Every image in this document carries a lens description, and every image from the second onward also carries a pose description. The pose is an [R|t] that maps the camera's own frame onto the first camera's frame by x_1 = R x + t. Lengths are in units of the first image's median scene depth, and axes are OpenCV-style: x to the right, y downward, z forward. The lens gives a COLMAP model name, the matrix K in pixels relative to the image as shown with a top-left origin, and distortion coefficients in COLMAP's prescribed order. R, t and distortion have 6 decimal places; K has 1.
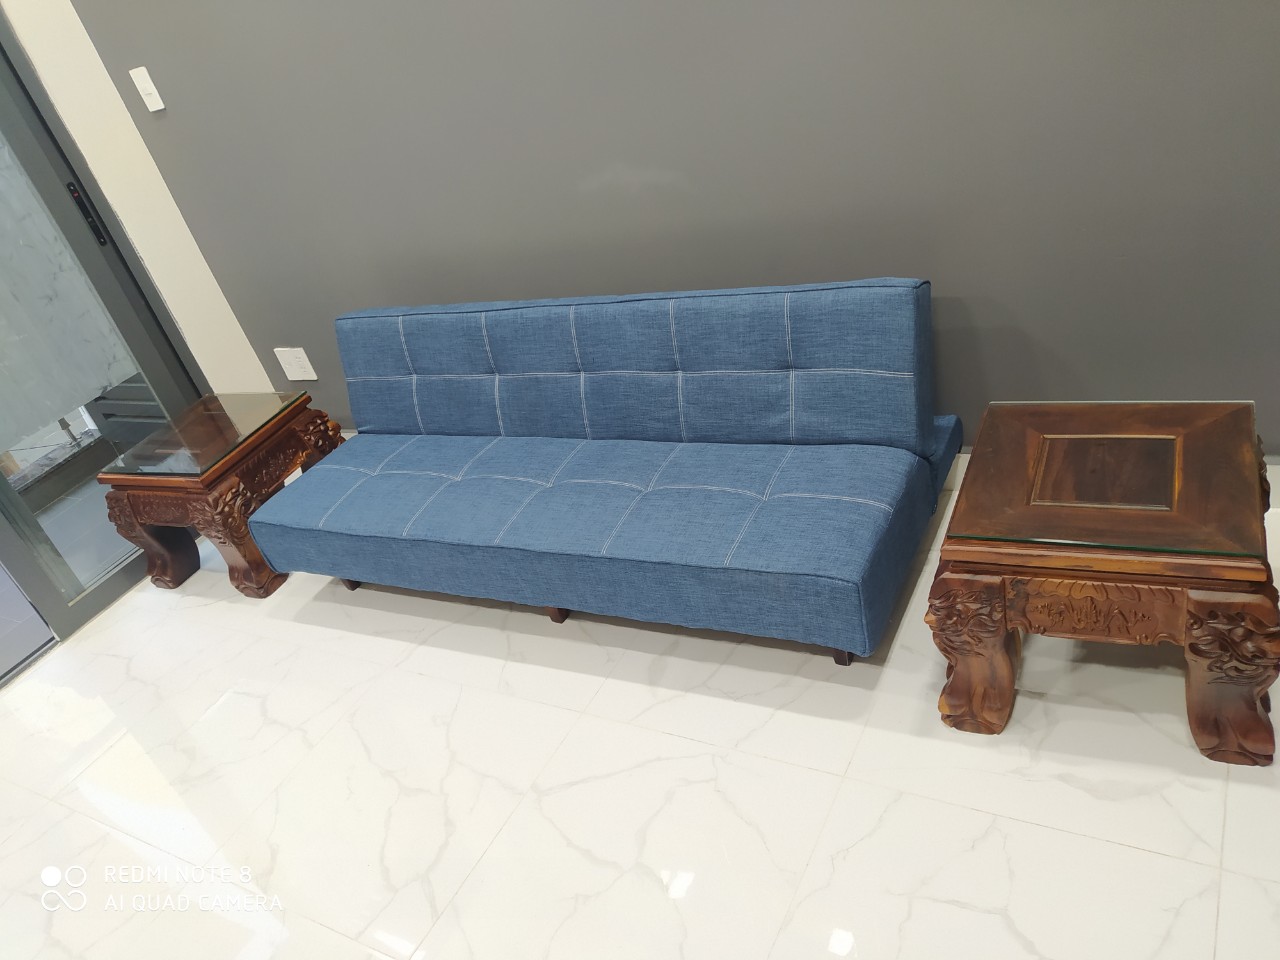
lens RADIAL K [[998.0, 0, 671.0], [0, 998.0, 464.9], [0, 0, 1]] dist [0.082026, -0.117928]
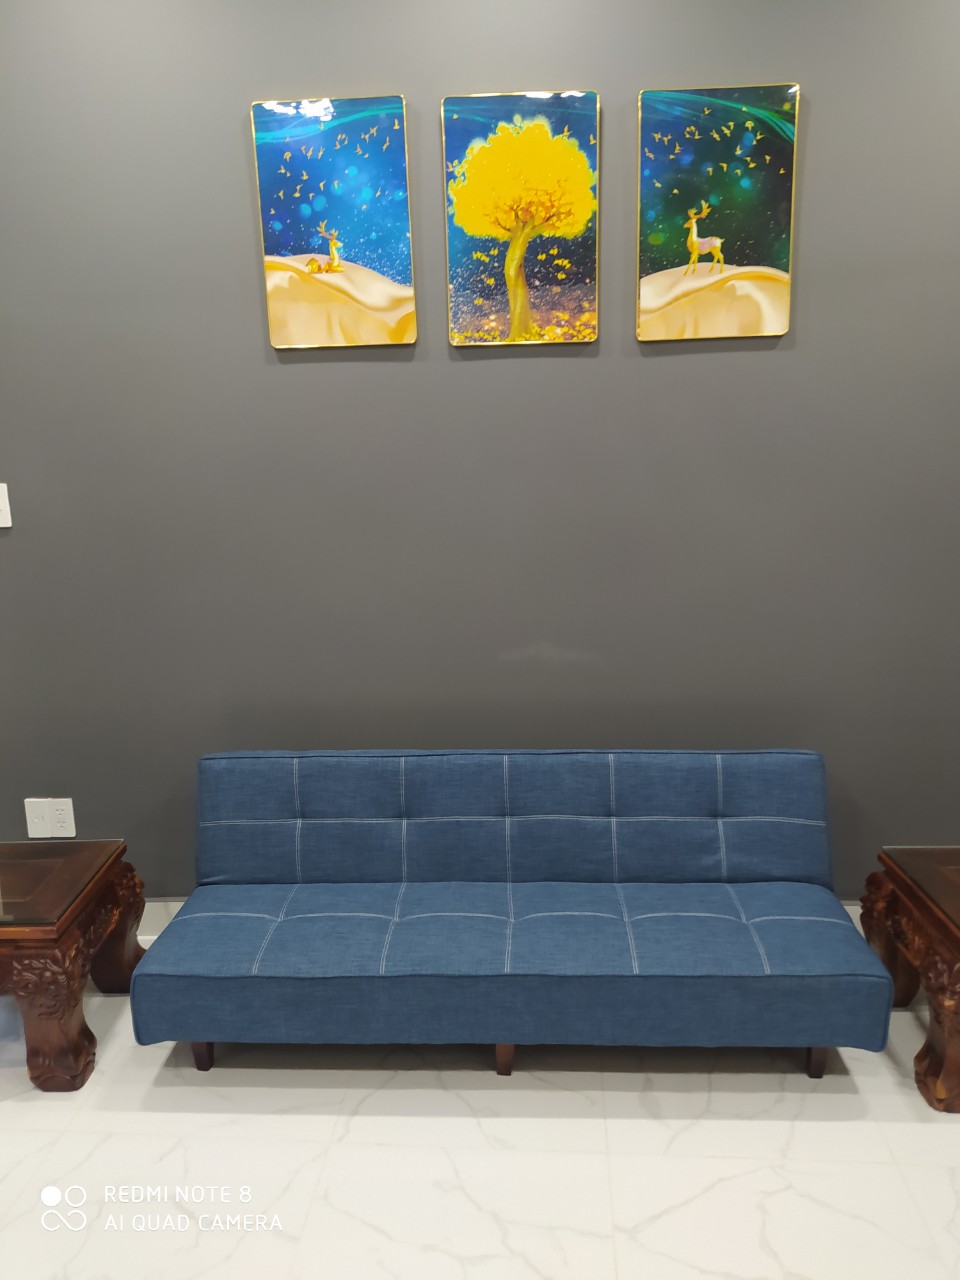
lens RADIAL K [[998.0, 0, 477.7], [0, 998.0, 634.0], [0, 0, 1]] dist [0.082026, -0.117928]
pose [[0.870035, 0.157013, 0.467319, -0.686645], [0.036311, 0.924942, -0.378369, 0.137948], [-0.491652, 0.346163, 0.799031, 0.094007]]
